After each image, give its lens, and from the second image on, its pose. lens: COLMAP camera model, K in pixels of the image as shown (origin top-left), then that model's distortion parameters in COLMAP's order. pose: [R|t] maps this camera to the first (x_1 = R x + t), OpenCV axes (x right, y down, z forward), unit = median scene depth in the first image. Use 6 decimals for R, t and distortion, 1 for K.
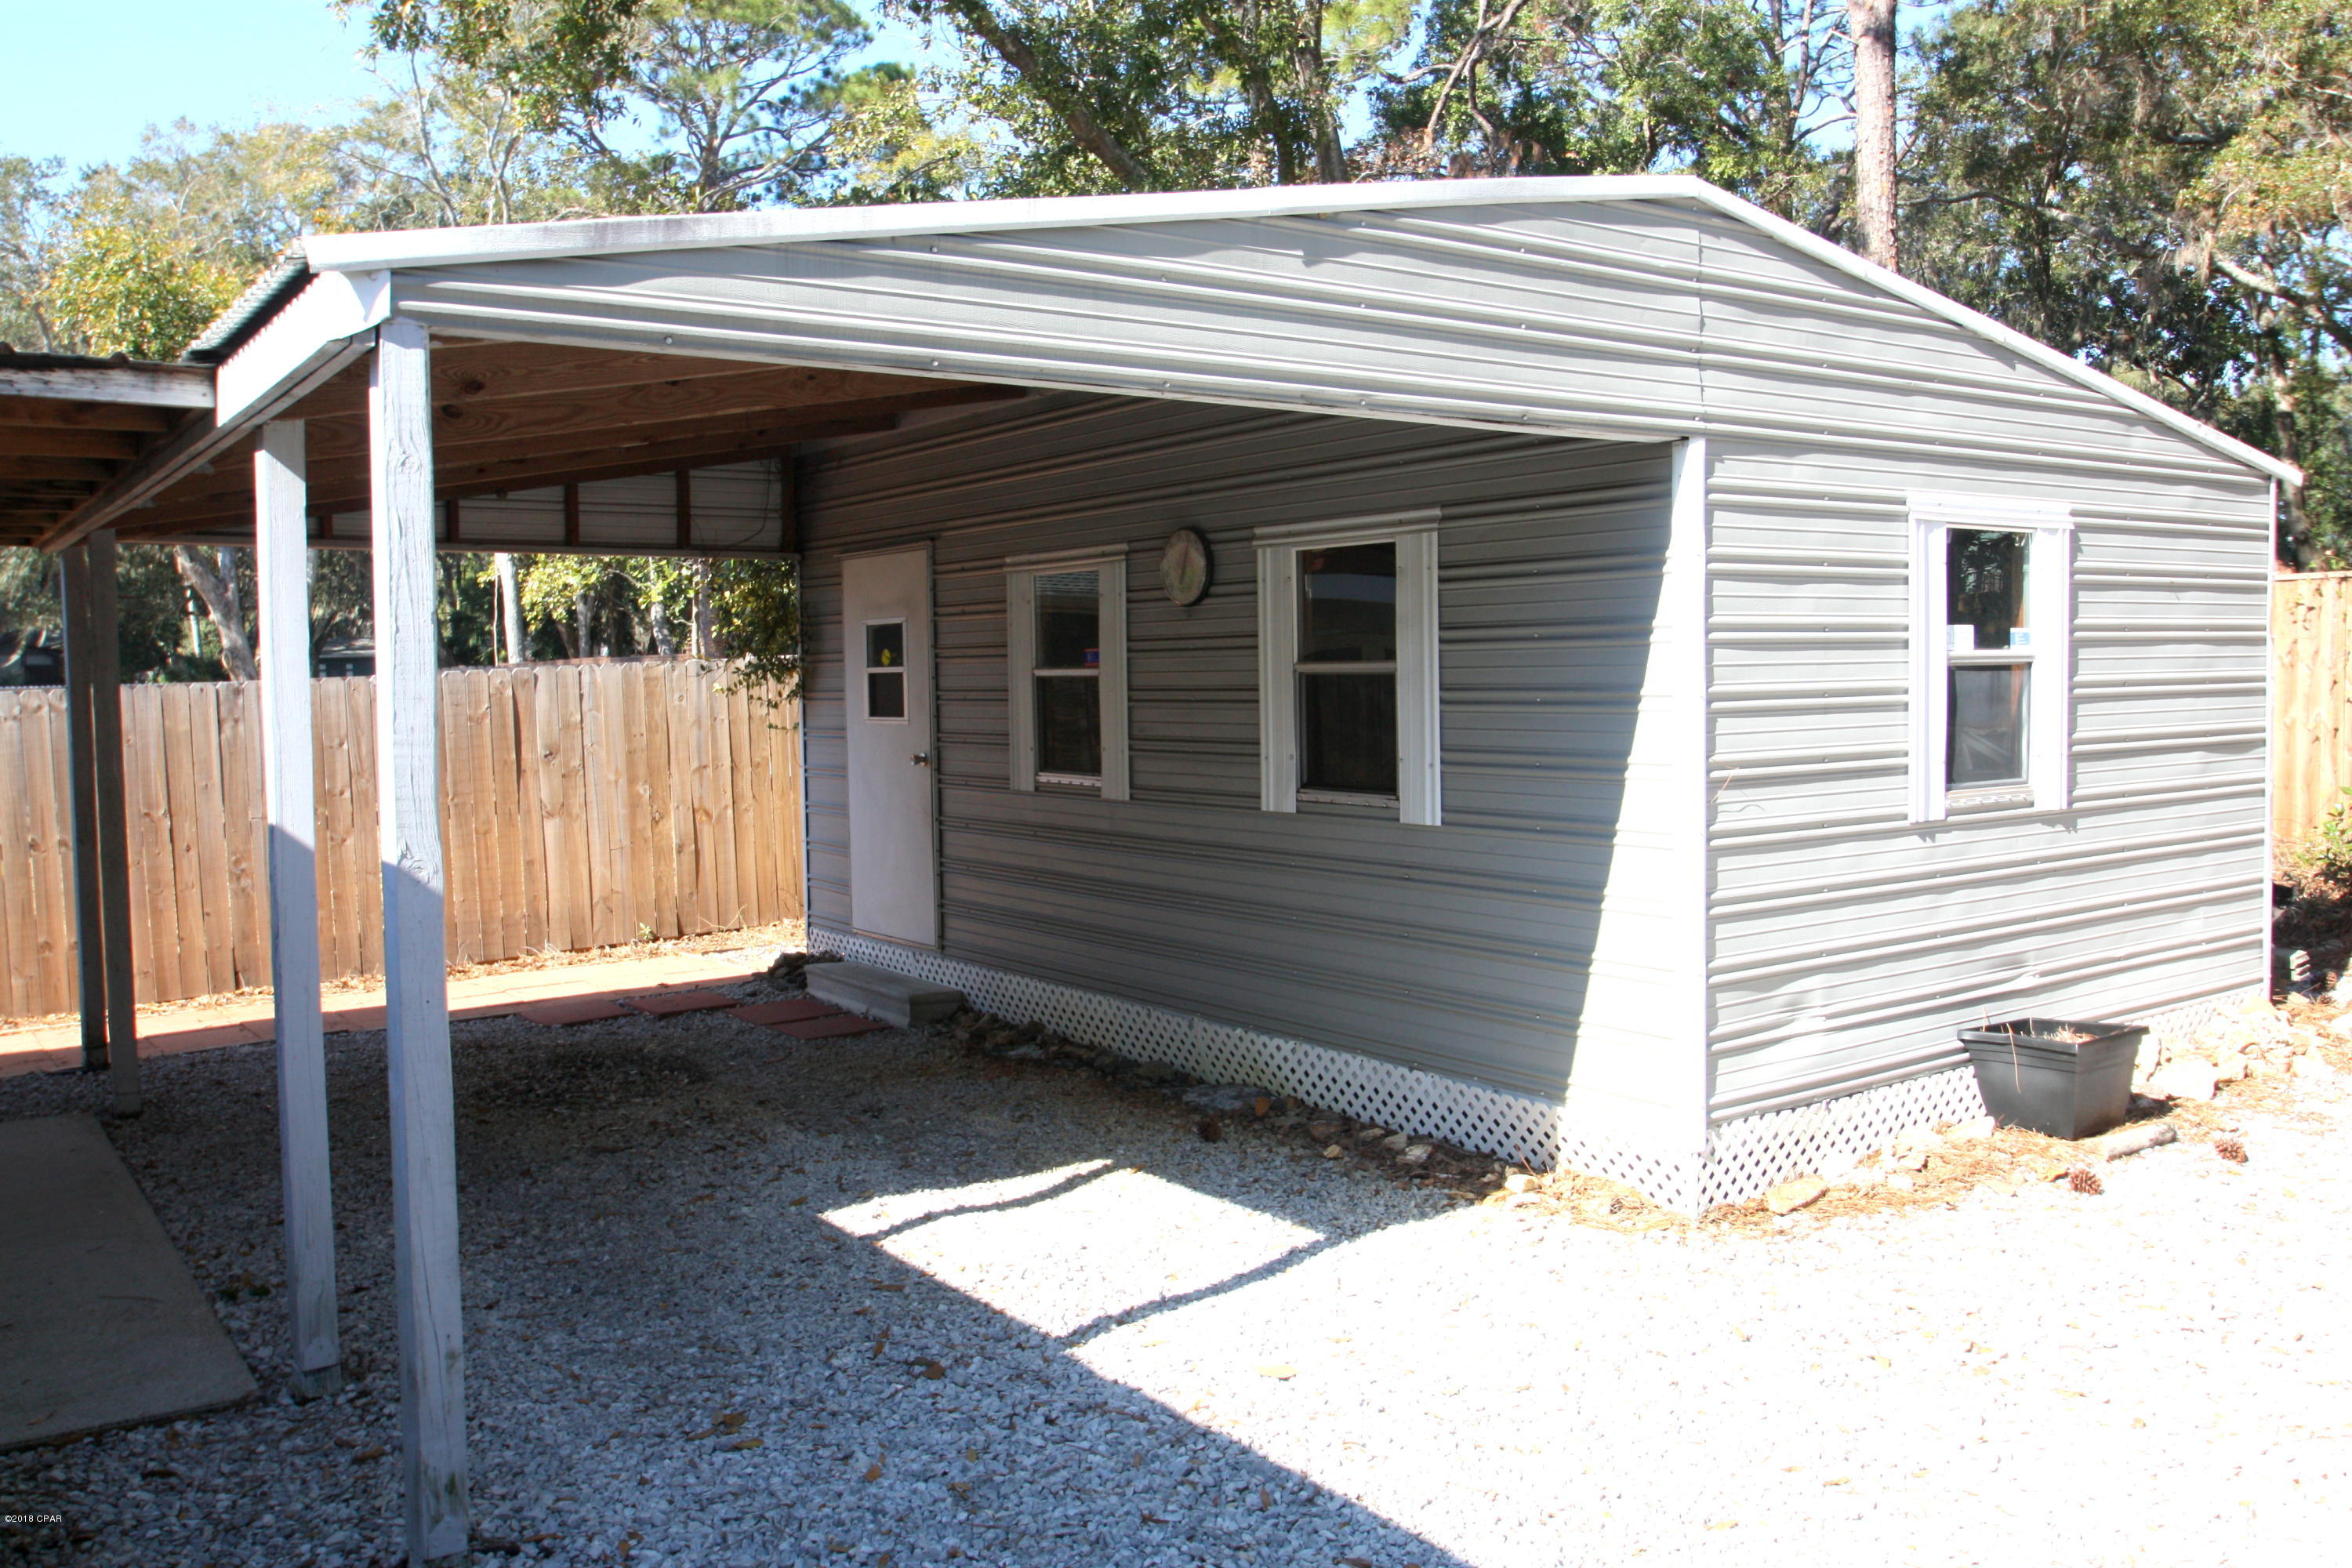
lens RADIAL K [[1916.1, 0, 1176.0], [0, 1916.1, 784.0], [0, 0, 1]] dist [-0.044304, 0.011242]
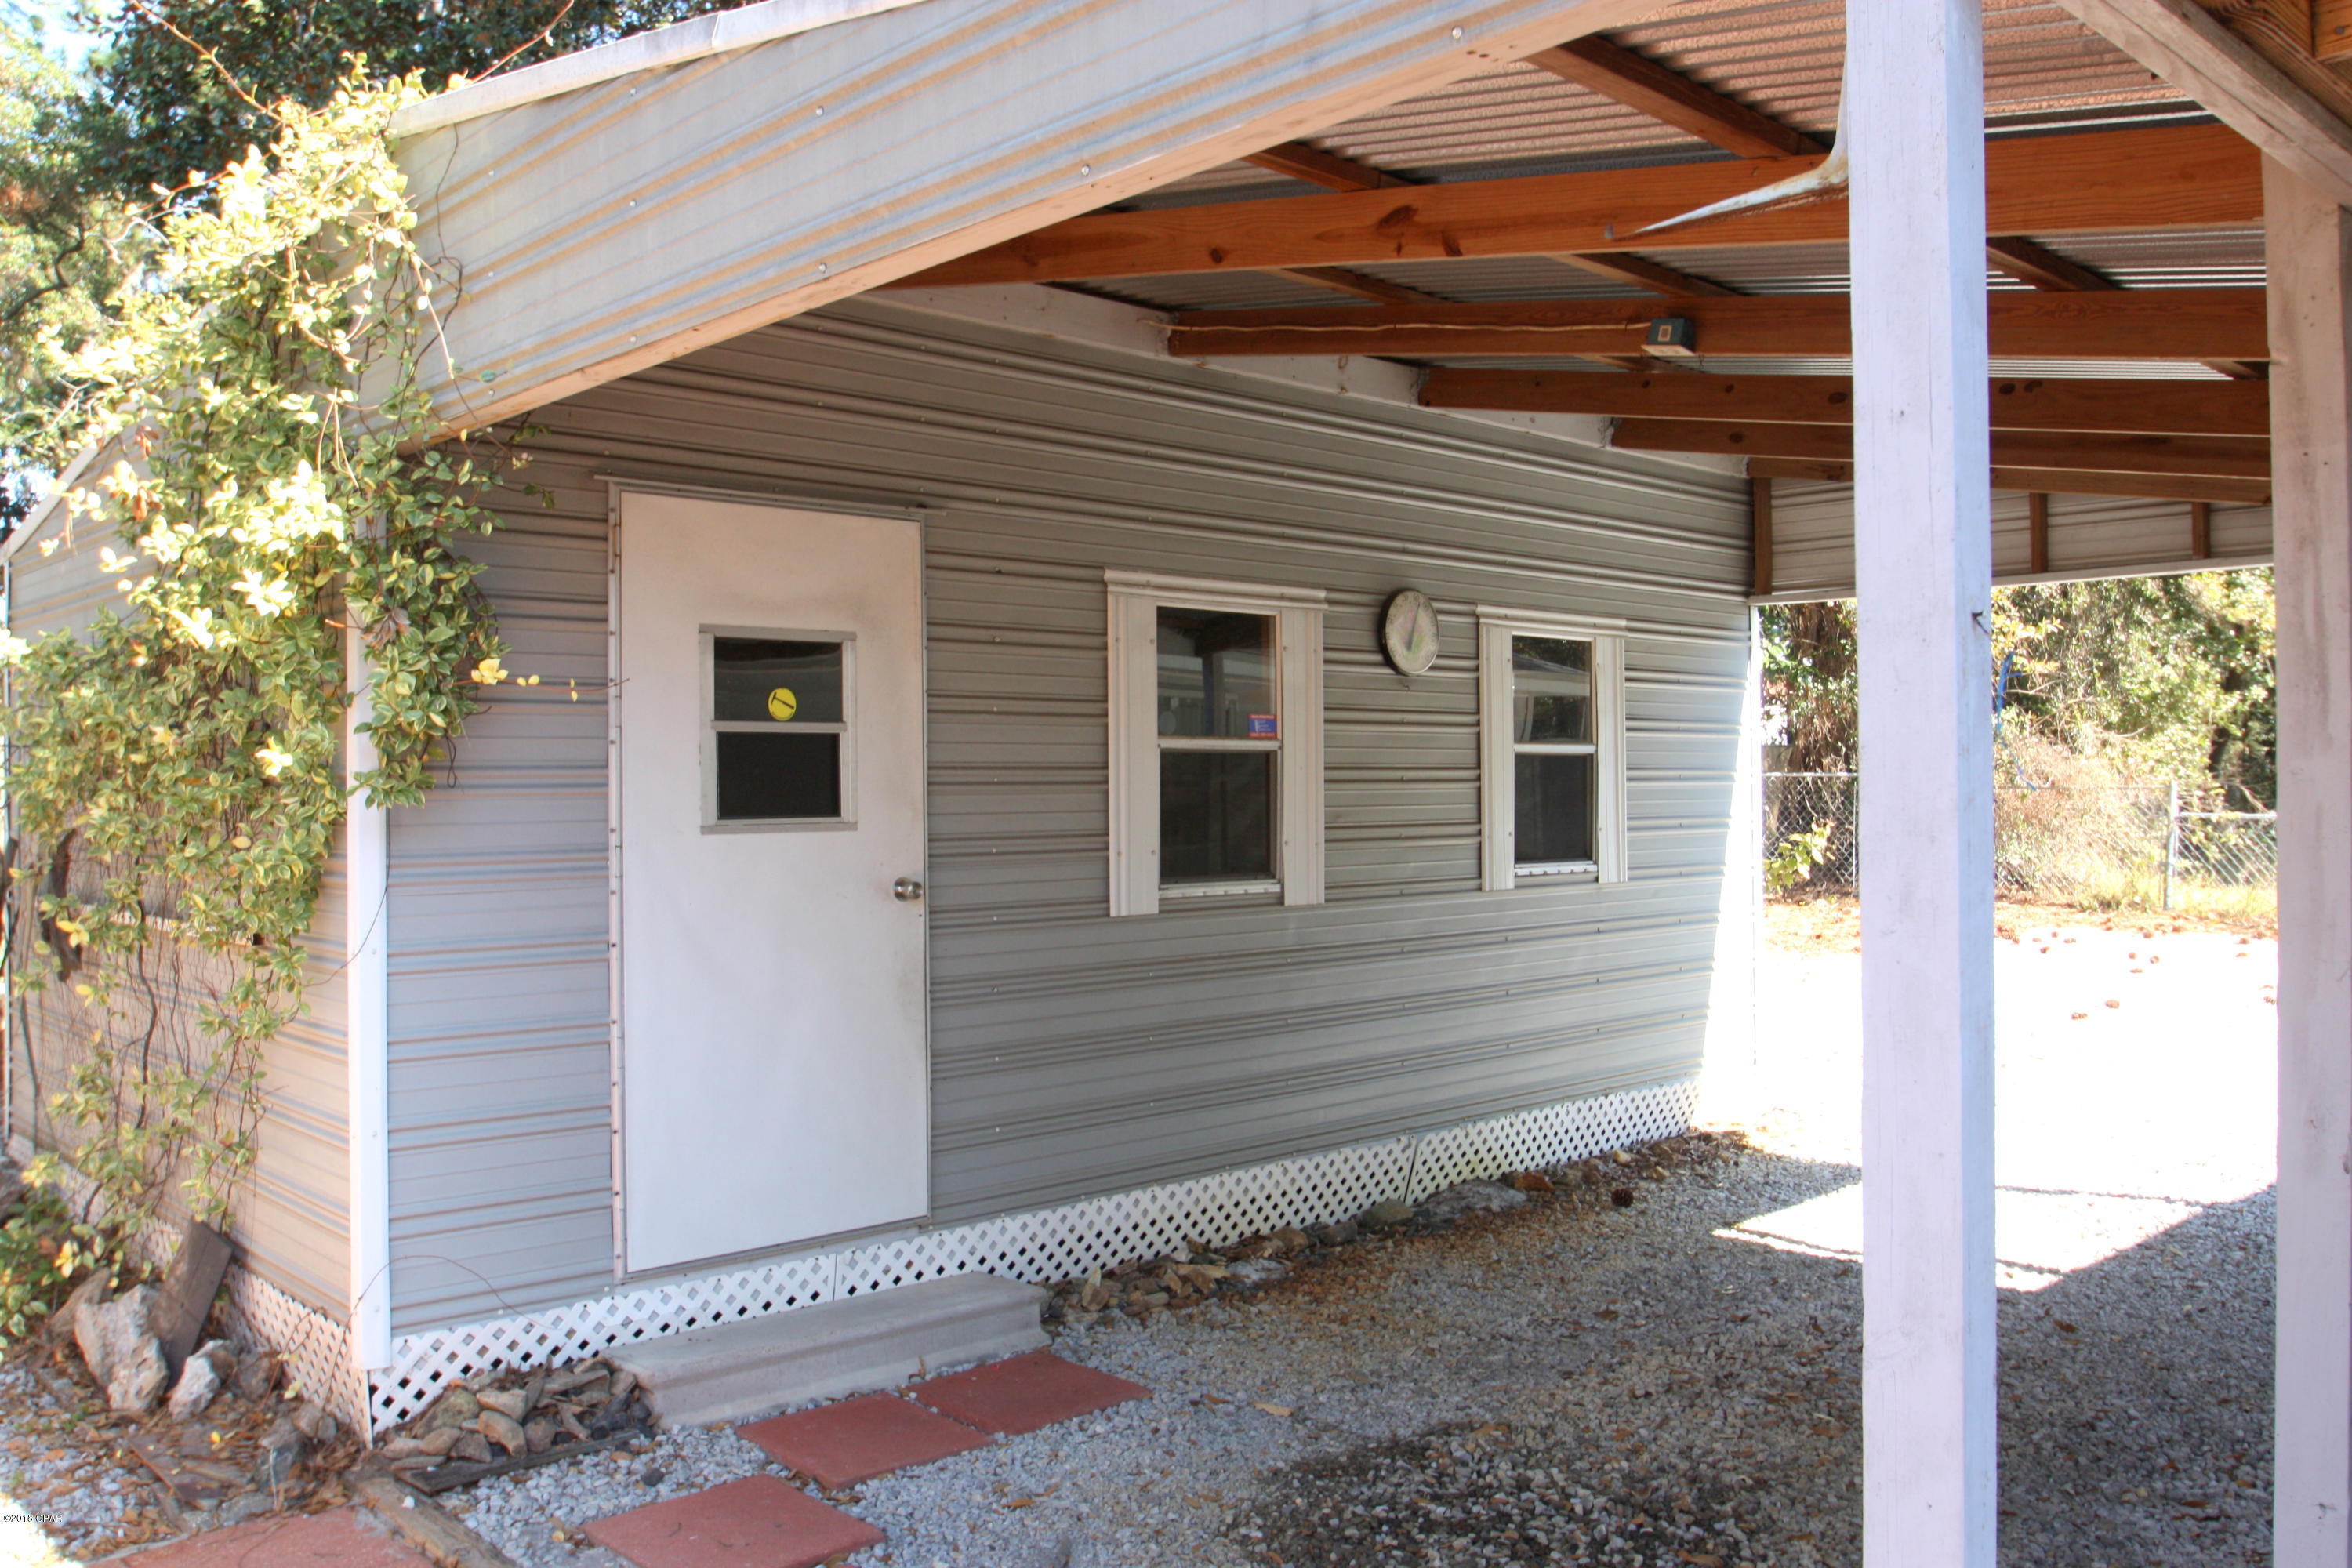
lens RADIAL K [[1916.1, 0, 1176.0], [0, 1916.1, 784.0], [0, 0, 1]] dist [-0.044304, 0.011242]
pose [[-0.178605, -0.008565, 0.983884, -0.766222], [0.040371, 0.999056, 0.016026, -0.054698], [-0.983092, 0.042582, -0.178090, 1.128456]]
